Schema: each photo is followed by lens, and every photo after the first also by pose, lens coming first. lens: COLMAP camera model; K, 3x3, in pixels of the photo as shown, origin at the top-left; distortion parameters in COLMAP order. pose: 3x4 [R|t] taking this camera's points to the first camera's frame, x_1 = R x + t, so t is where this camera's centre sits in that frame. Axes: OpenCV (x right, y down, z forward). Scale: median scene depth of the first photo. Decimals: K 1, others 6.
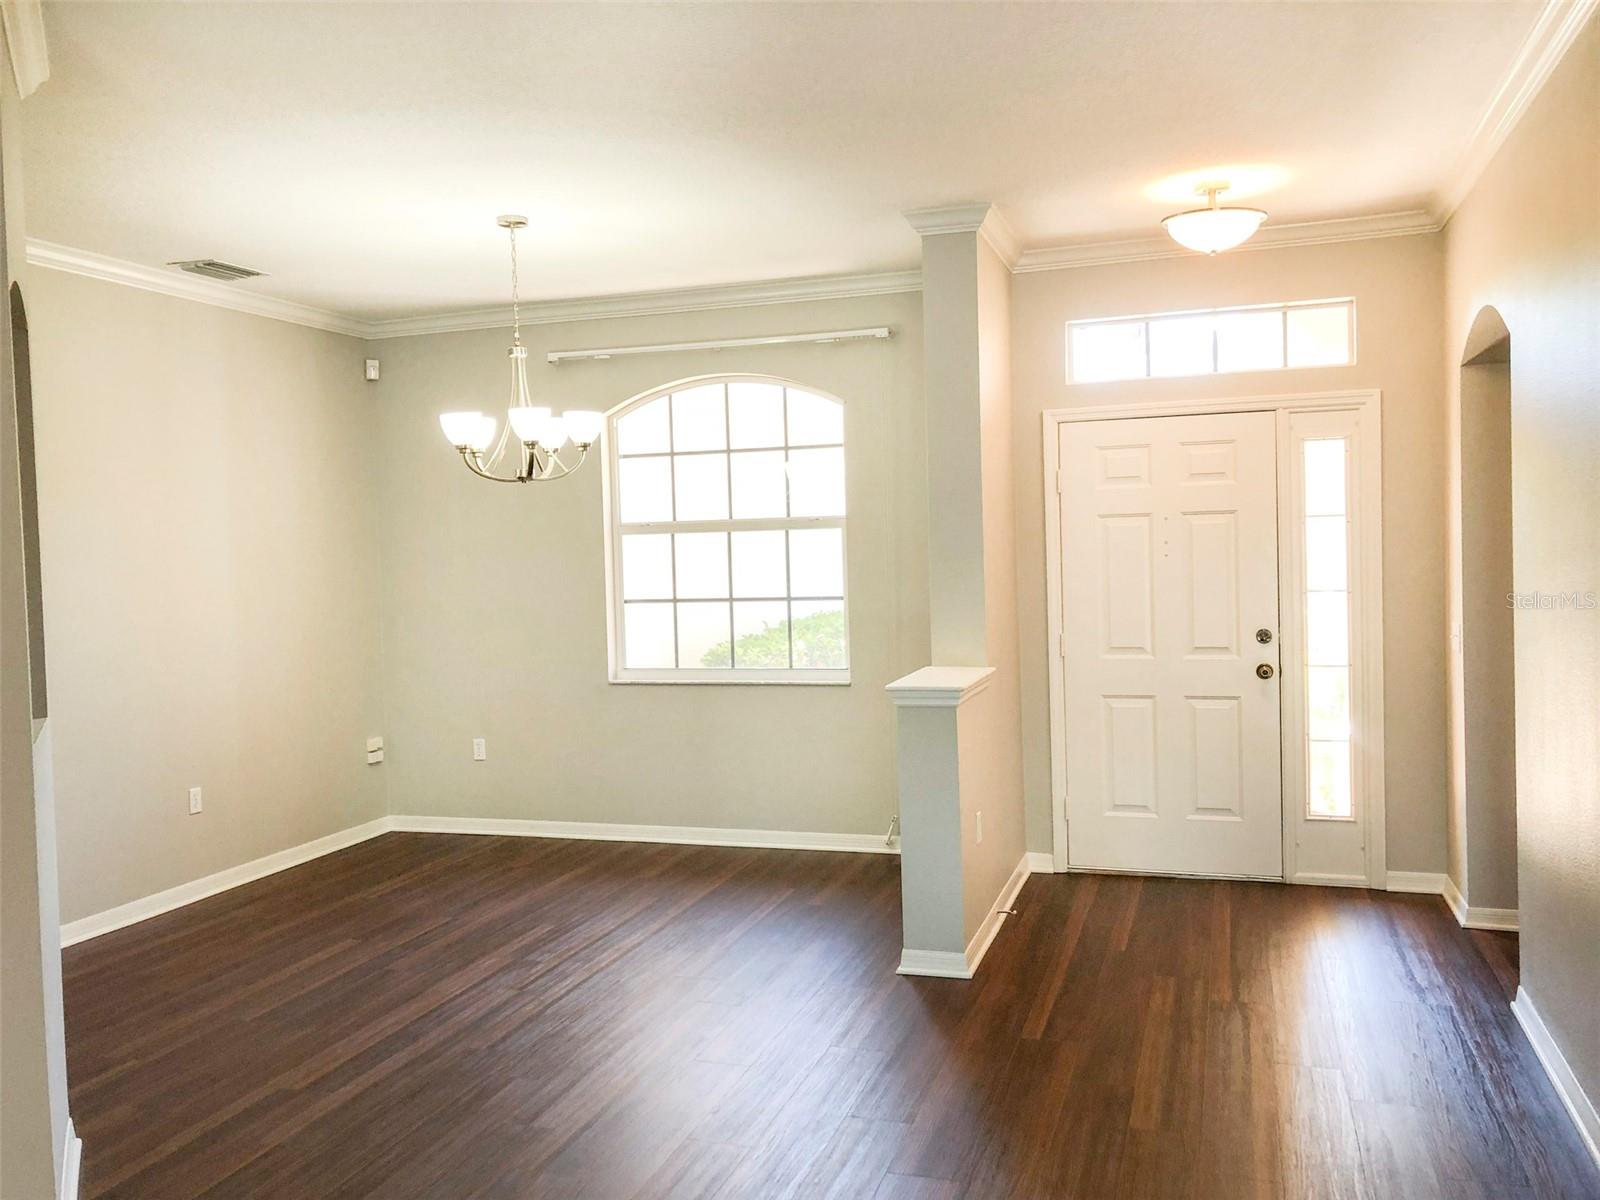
lens RADIAL K [[1324.6, 0, 787.9], [0, 1324.6, 592.7], [0, 0, 1]] dist [0.035810, -0.005797]
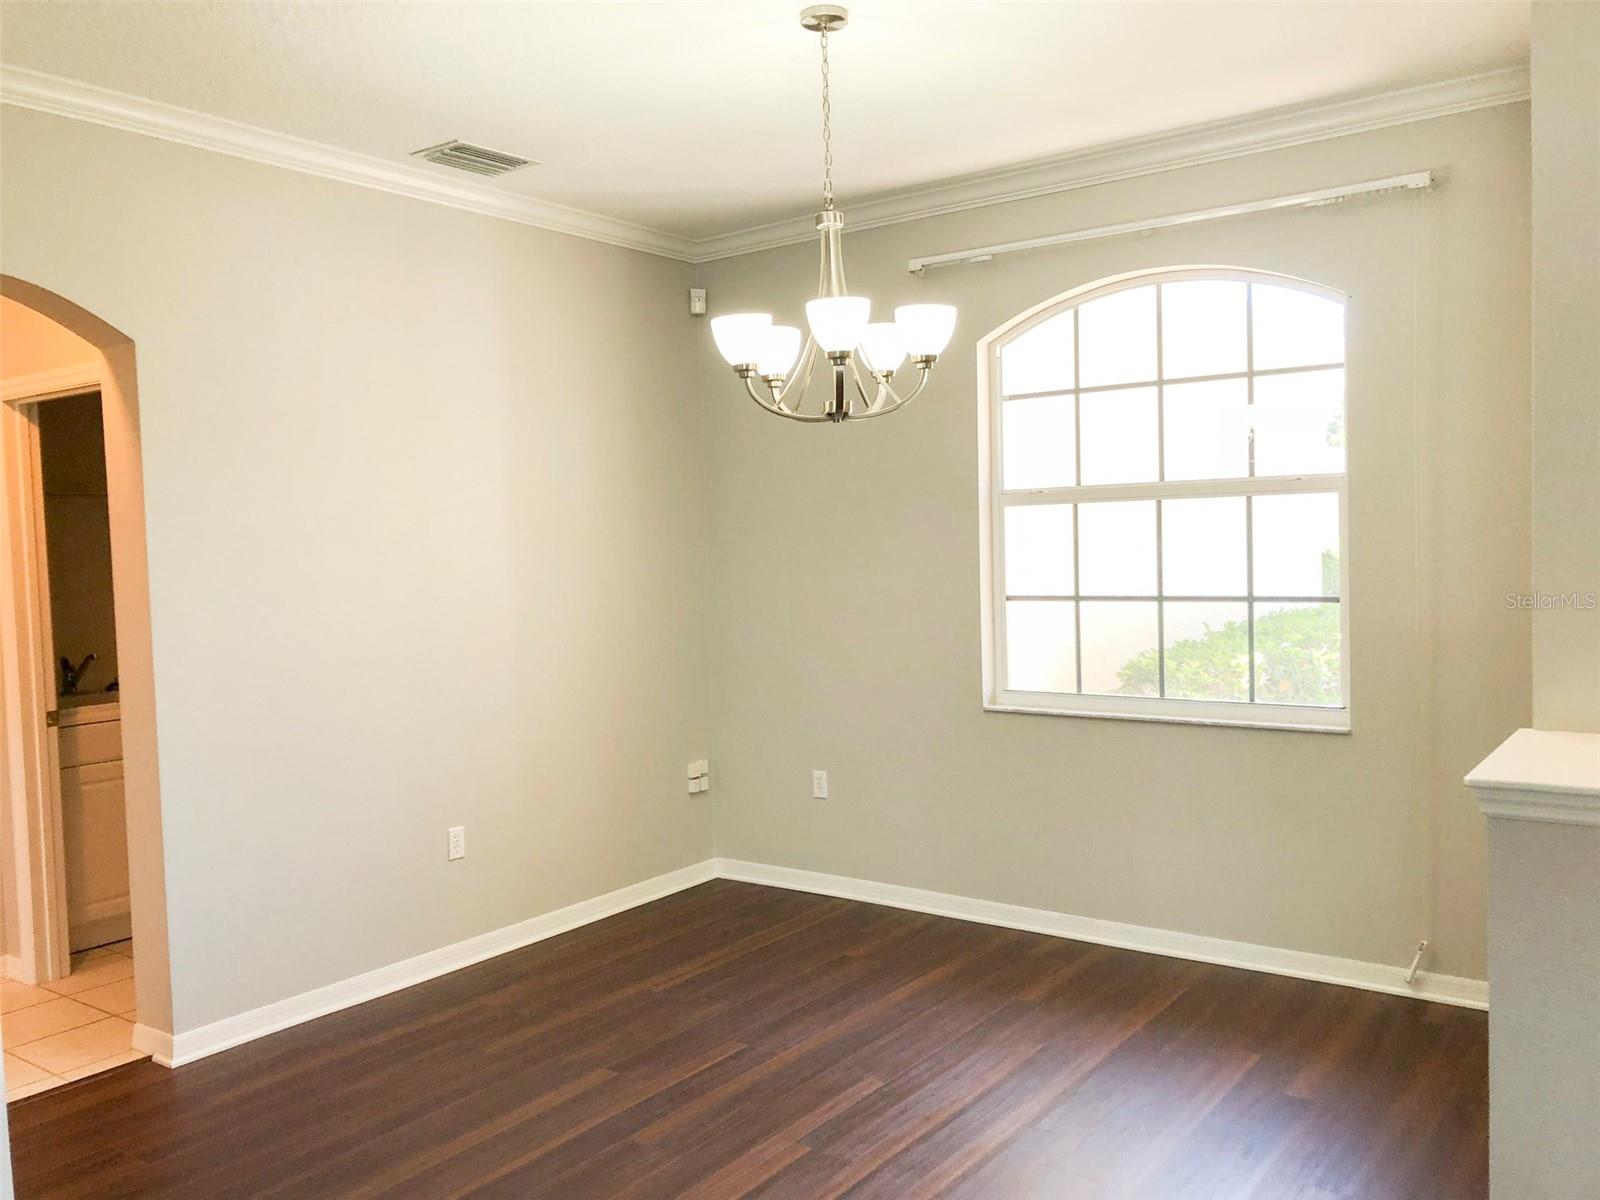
lens RADIAL K [[1324.6, 0, 787.9], [0, 1324.6, 592.7], [0, 0, 1]] dist [0.035810, -0.005797]
pose [[0.951070, 0.014908, -0.308617, -0.014507], [-0.010718, 0.999826, 0.015268, -0.006465], [0.308791, -0.011213, 0.951064, 0.292915]]
